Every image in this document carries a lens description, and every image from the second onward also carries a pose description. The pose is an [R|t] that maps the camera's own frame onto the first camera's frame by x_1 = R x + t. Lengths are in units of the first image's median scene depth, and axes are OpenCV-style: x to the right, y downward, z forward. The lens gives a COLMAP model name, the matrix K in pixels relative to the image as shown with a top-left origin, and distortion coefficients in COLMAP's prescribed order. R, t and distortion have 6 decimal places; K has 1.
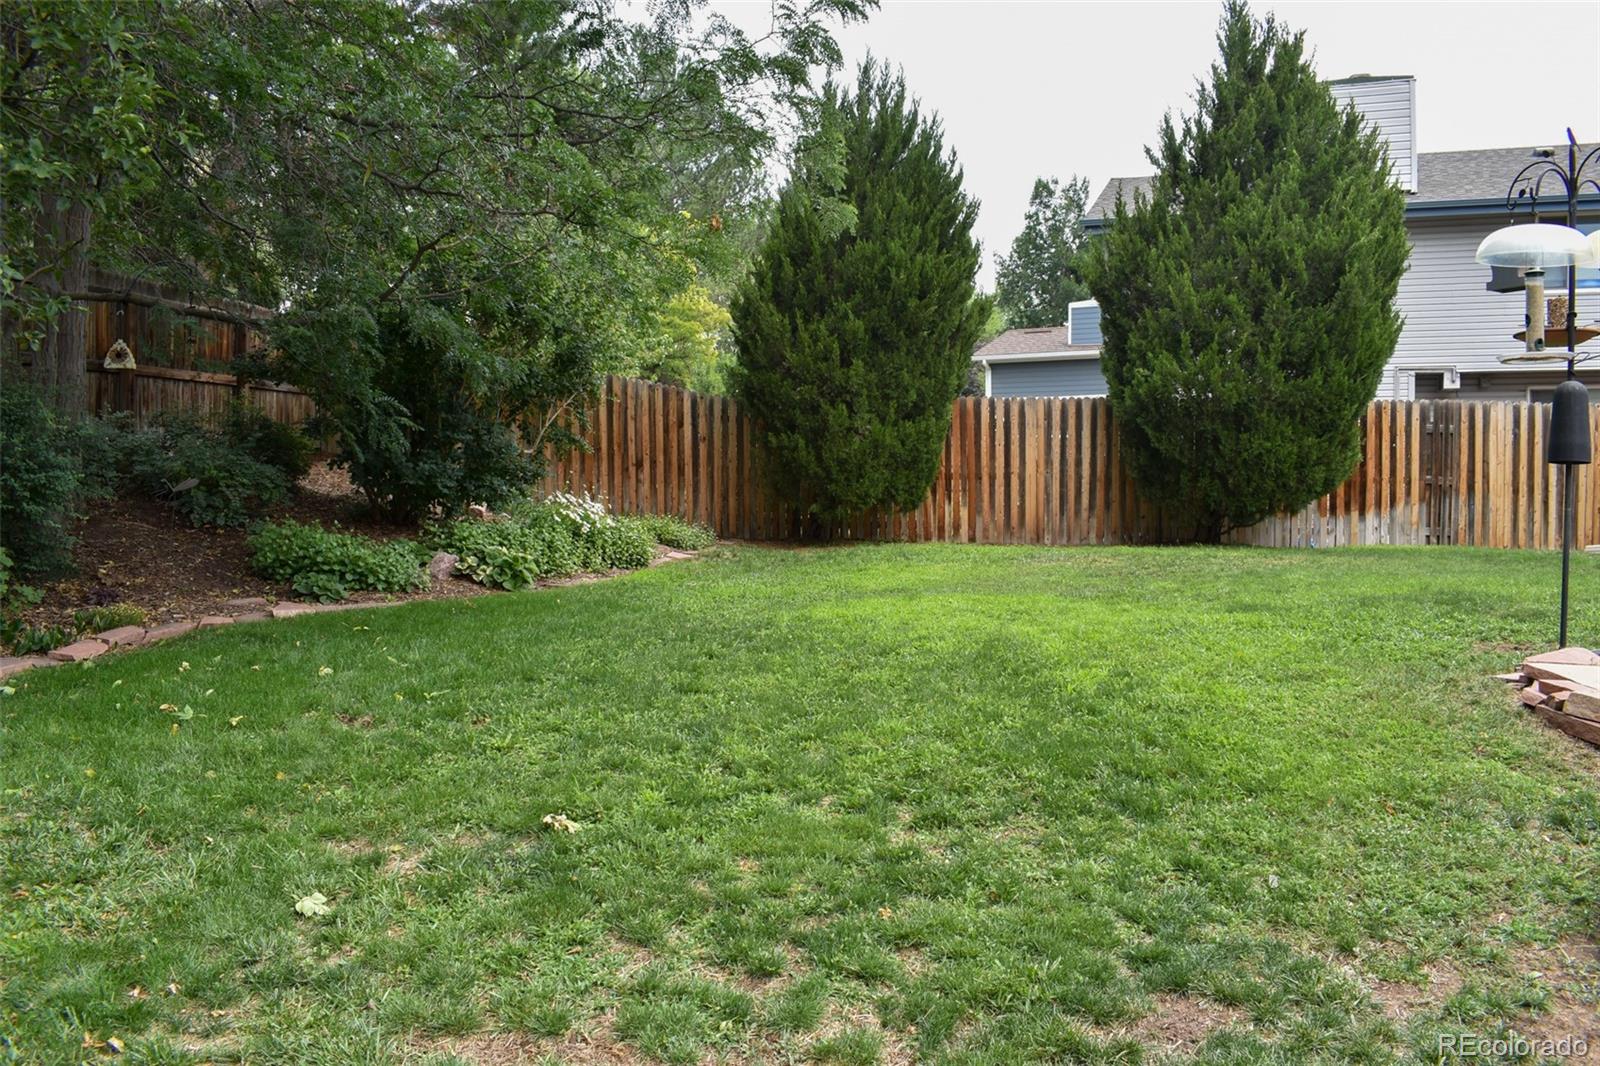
lens RADIAL K [[1243.6, 0, 798.8], [0, 1243.6, 531.3], [0, 0, 1]] dist [-0.101336, 0.021290]
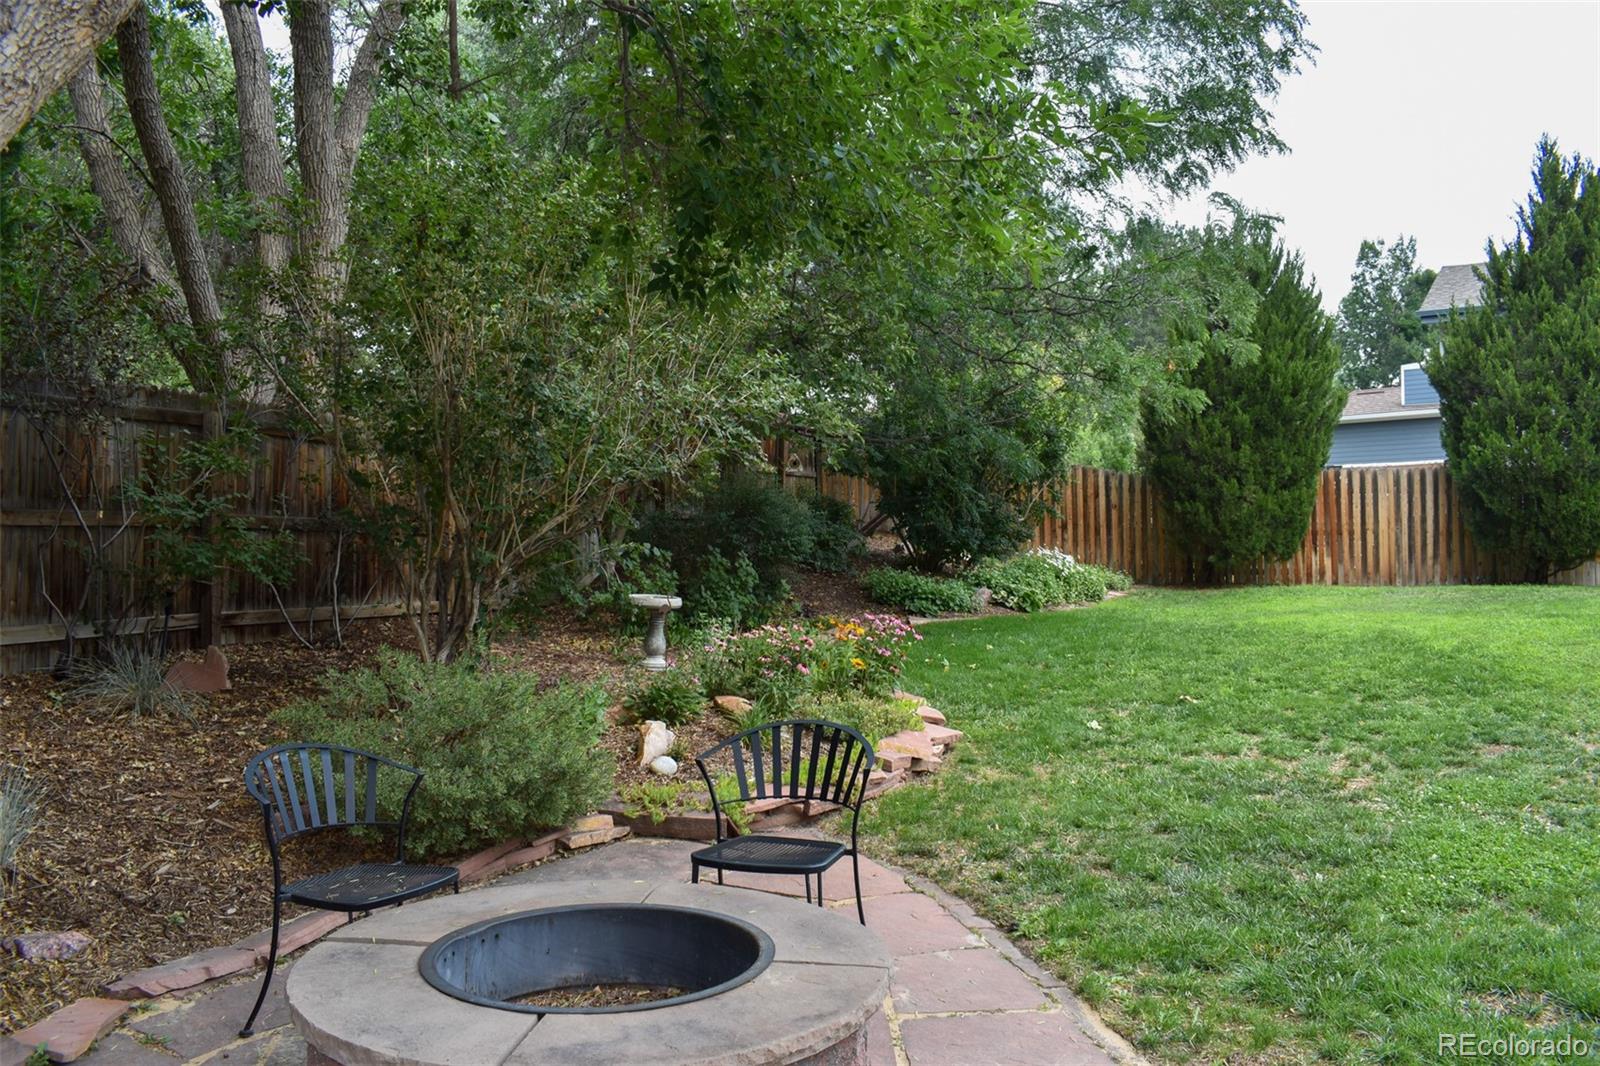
lens RADIAL K [[1243.6, 0, 804.7], [0, 1243.6, 527.9], [0, 0, 1]] dist [-0.101336, 0.021290]
pose [[0.971225, -0.014702, -0.237710, -0.095799], [0.002486, 0.998664, -0.051607, 0.014792], [0.238152, 0.049531, 0.969964, -0.356225]]
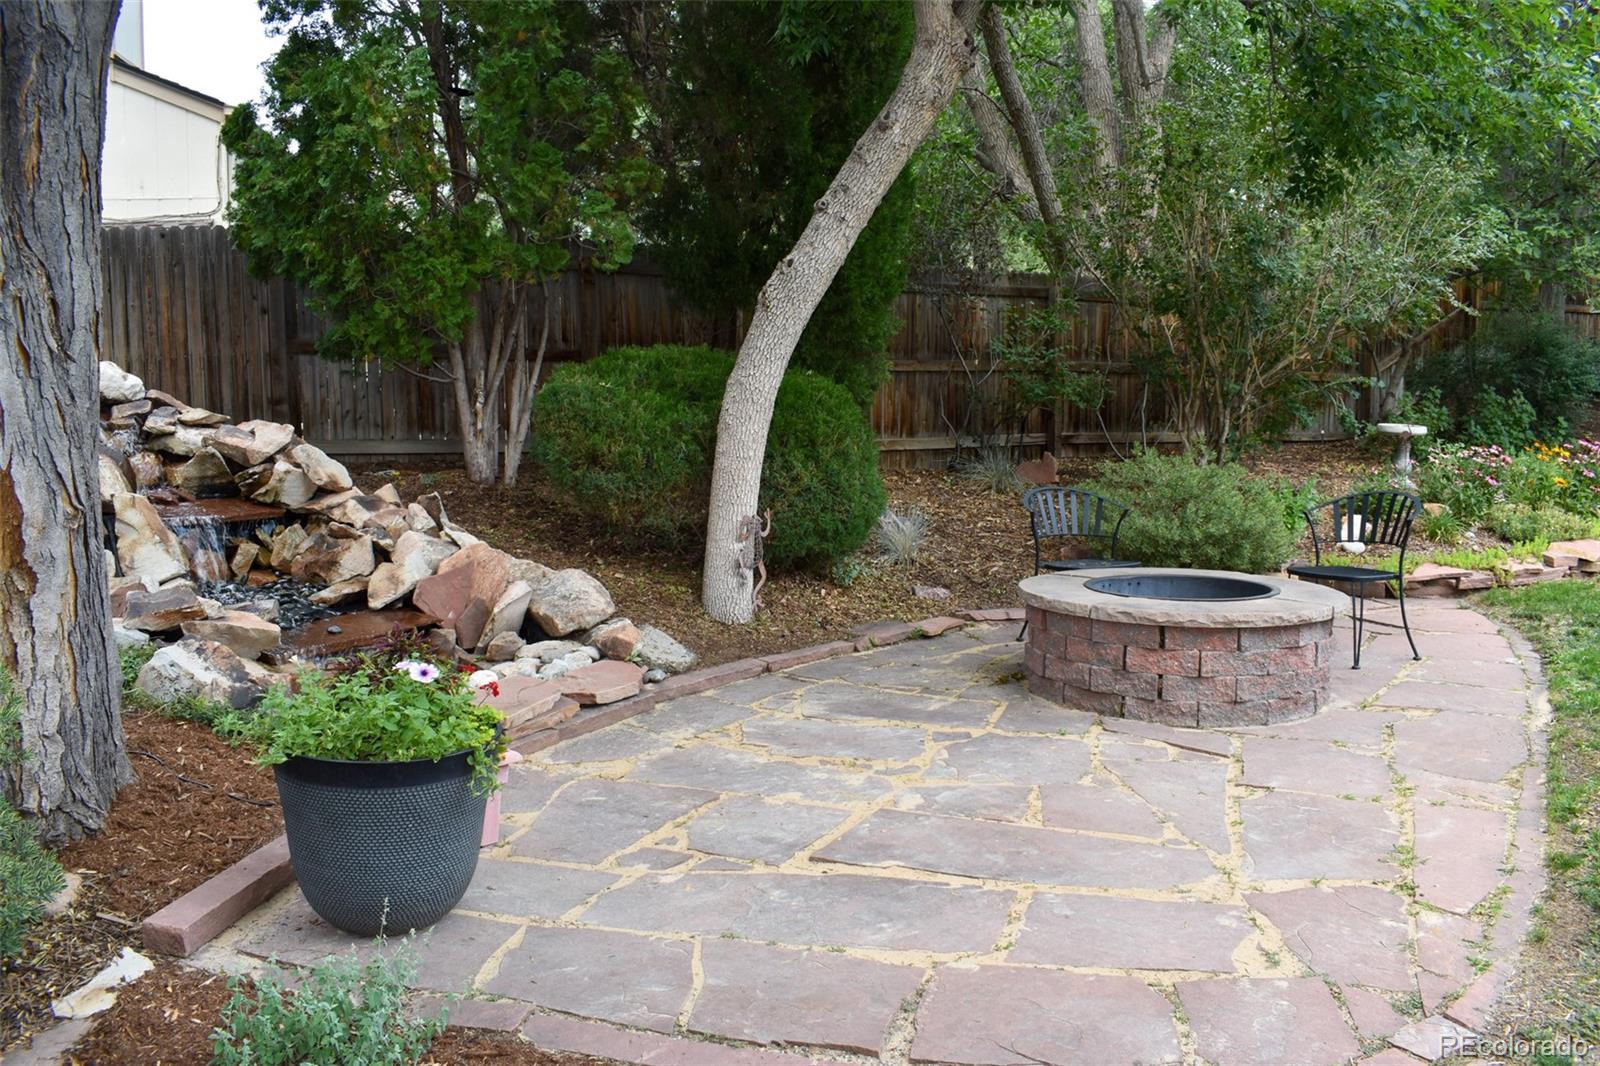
lens RADIAL K [[1243.6, 0, 805.2], [0, 1243.6, 534.2], [0, 0, 1]] dist [-0.101336, 0.021290]
pose [[0.591127, 0.068345, -0.803678, 0.129276], [-0.013093, 0.997085, 0.075161, 0.040196], [0.806472, -0.033907, 0.590299, -0.536628]]
